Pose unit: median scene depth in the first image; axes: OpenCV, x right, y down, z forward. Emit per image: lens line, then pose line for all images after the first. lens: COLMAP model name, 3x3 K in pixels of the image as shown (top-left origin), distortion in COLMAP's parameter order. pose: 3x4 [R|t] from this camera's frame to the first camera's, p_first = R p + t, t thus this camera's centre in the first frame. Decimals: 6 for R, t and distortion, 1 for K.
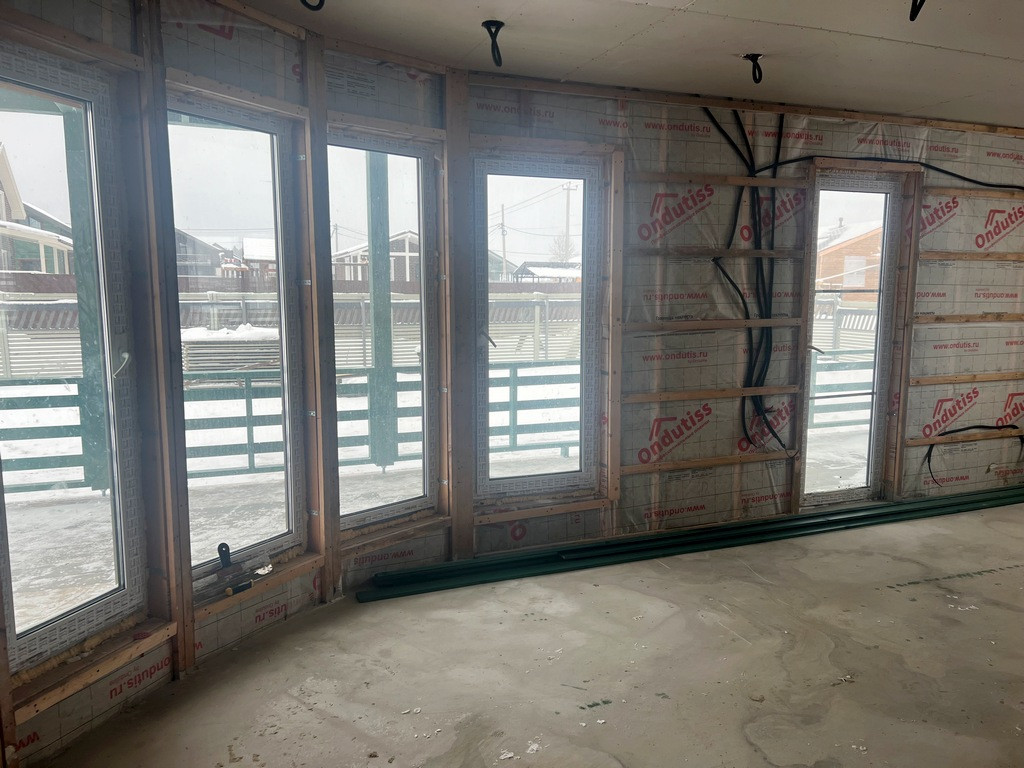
lens RADIAL K [[762.1, 0, 512.8], [0, 762.1, 390.2], [0, 0, 1]] dist [0.059232, -0.061944]
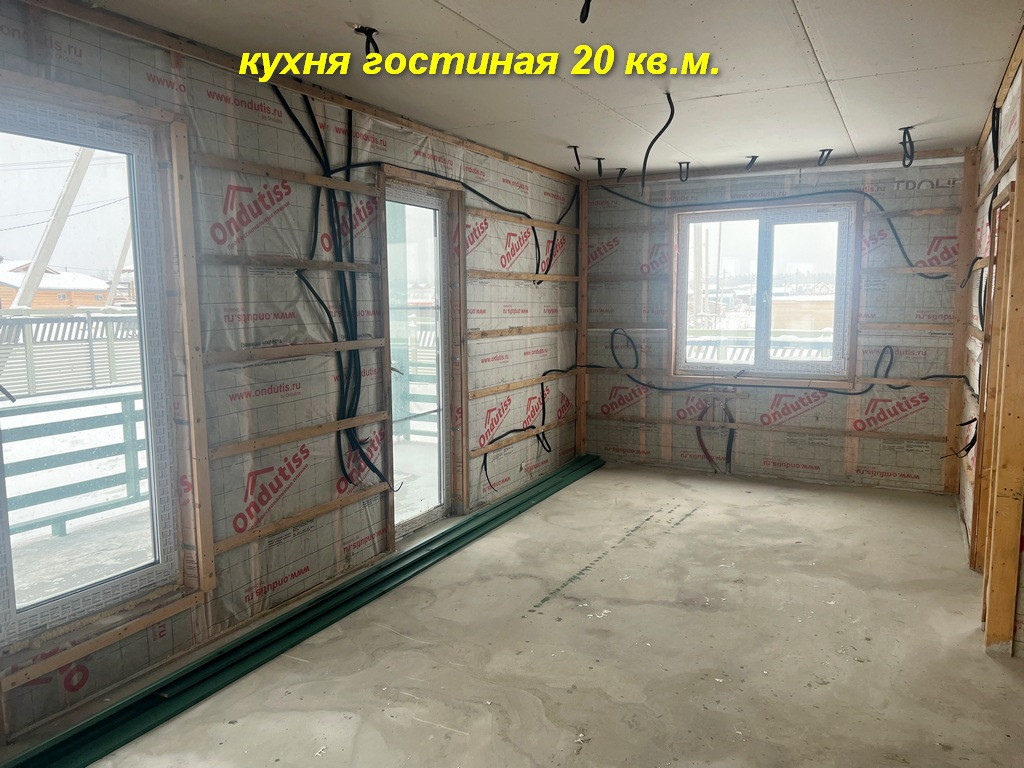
lens RADIAL K [[762.1, 0, 512.8], [0, 762.1, 390.2], [0, 0, 1]] dist [0.059232, -0.061944]
pose [[0.750512, -0.082099, 0.655737, -0.116892], [0.092969, 0.995502, 0.018232, -0.035549], [-0.654284, 0.047280, 0.754769, 0.221999]]
